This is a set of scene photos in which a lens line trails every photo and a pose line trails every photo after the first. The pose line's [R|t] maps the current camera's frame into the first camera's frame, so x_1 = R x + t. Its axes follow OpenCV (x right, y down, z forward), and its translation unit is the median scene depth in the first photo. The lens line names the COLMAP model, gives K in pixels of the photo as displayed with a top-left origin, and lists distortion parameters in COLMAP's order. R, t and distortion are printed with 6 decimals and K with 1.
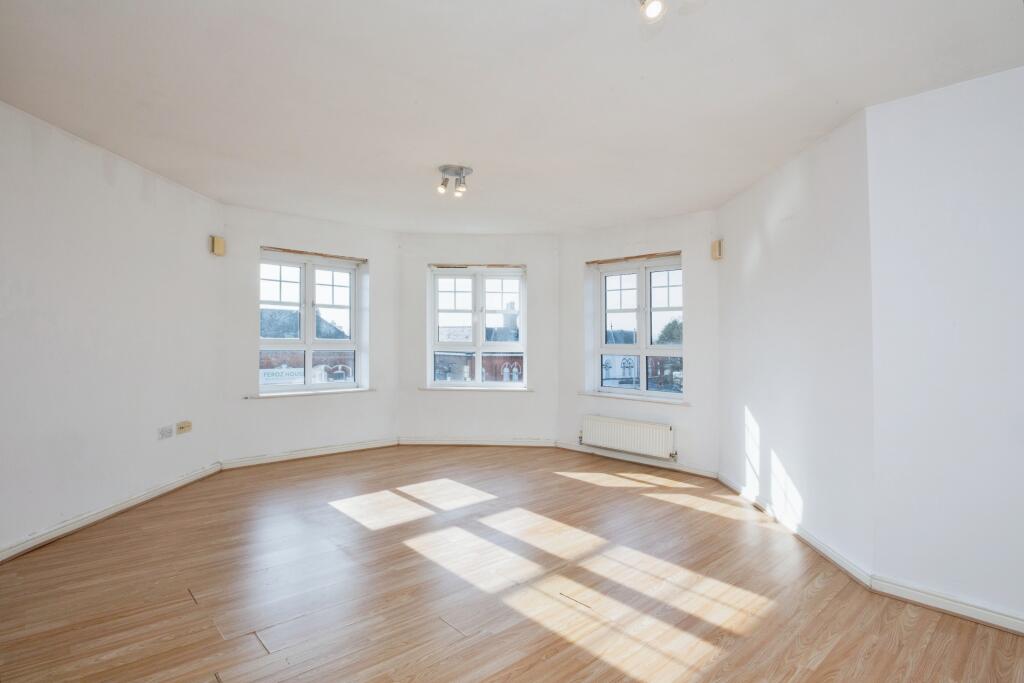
lens RADIAL K [[498.9, 0, 512.0], [0, 498.9, 341.5], [0, 0, 1]] dist [-0.024053, -0.000182]
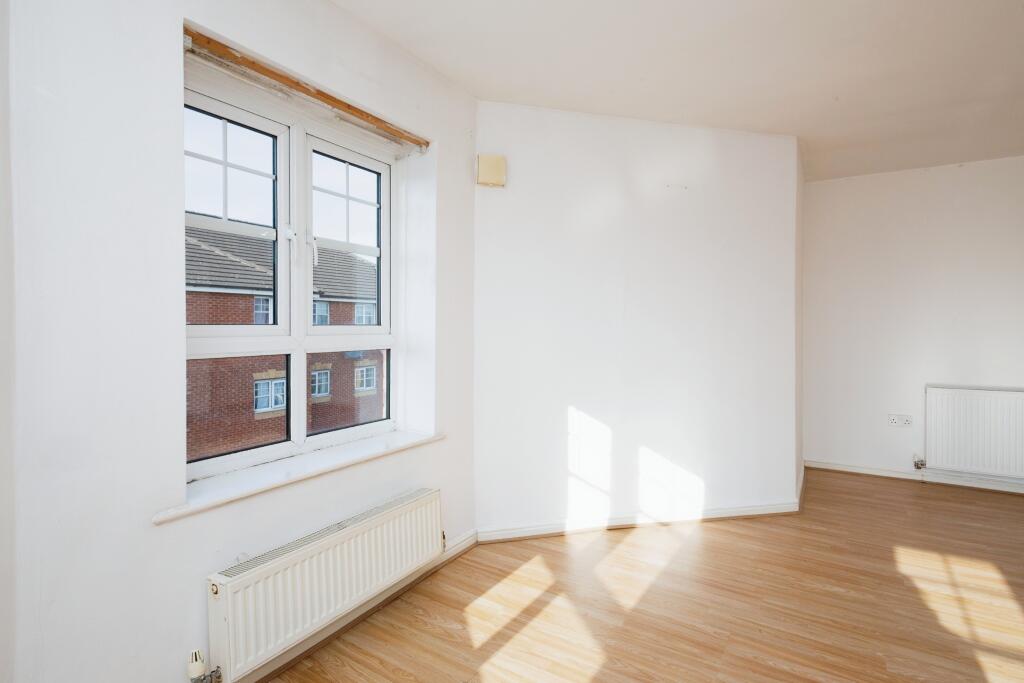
lens RADIAL K [[511.1, 0, 513.1], [0, 511.1, 321.4], [0, 0, 1]] dist [0.012531, -0.001308]
pose [[-0.250742, -0.011145, 0.967990, -0.363563], [-0.007316, 0.999927, 0.009618, -0.005157], [-0.968026, -0.004670, -0.250805, 1.952980]]
